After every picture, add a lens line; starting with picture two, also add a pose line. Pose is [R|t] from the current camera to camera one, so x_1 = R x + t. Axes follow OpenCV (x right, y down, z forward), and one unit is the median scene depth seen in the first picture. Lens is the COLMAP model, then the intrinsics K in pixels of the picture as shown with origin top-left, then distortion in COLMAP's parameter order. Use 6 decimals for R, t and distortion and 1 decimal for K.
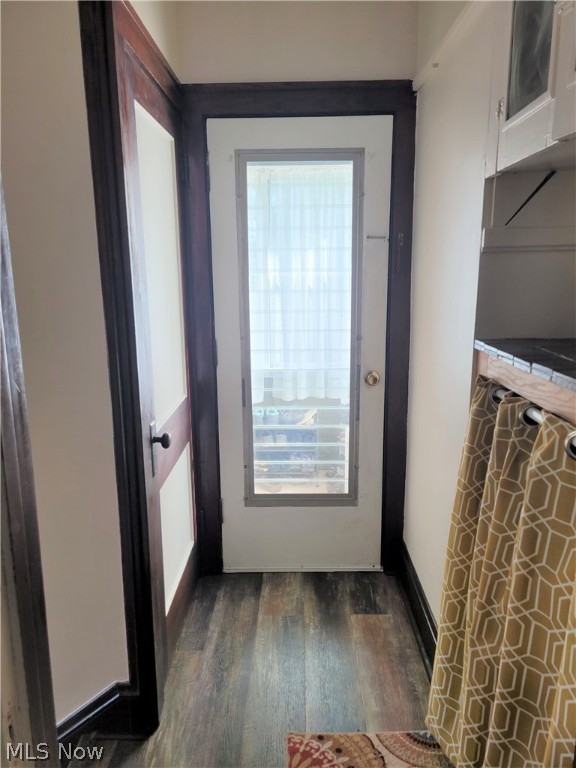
lens RADIAL K [[571.8, 0, 288.0], [0, 571.8, 384.0], [0, 0, 1]] dist [0.074332, -0.056249]
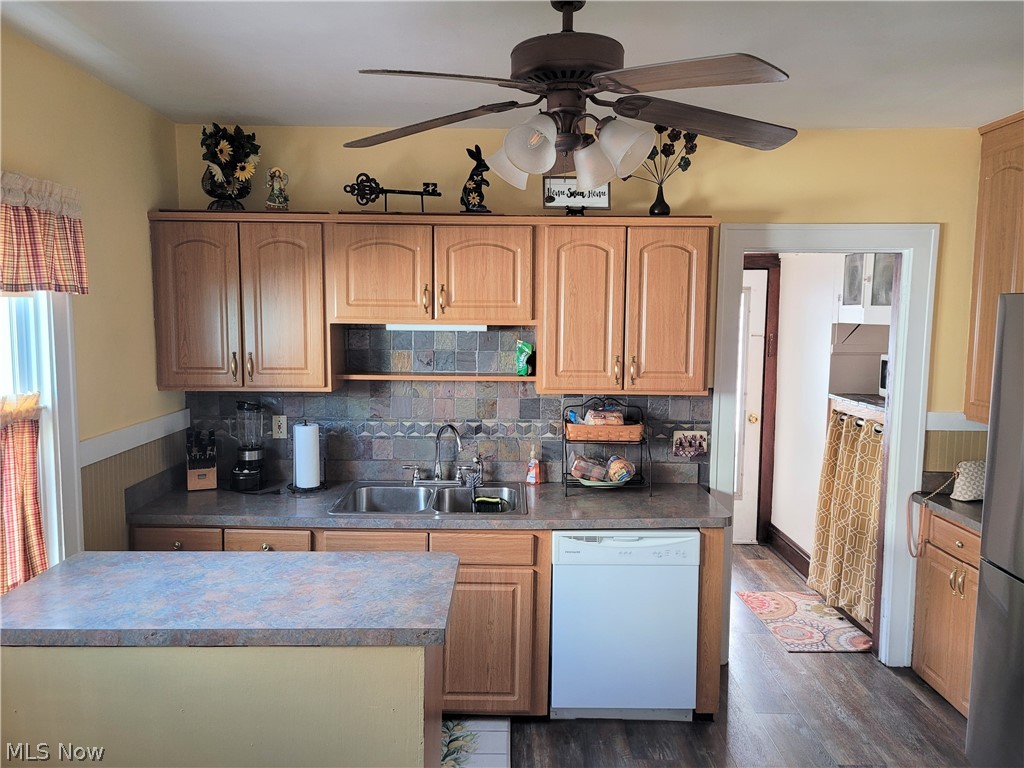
lens RADIAL K [[762.5, 0, 512.0], [0, 762.5, 384.0], [0, 0, 1]] dist [0.074332, -0.056249]
pose [[0.999729, 0.014766, 0.017992, -1.038386], [-0.012809, 0.994453, -0.104402, 0.230261], [-0.019434, 0.104143, 0.994372, -2.101743]]
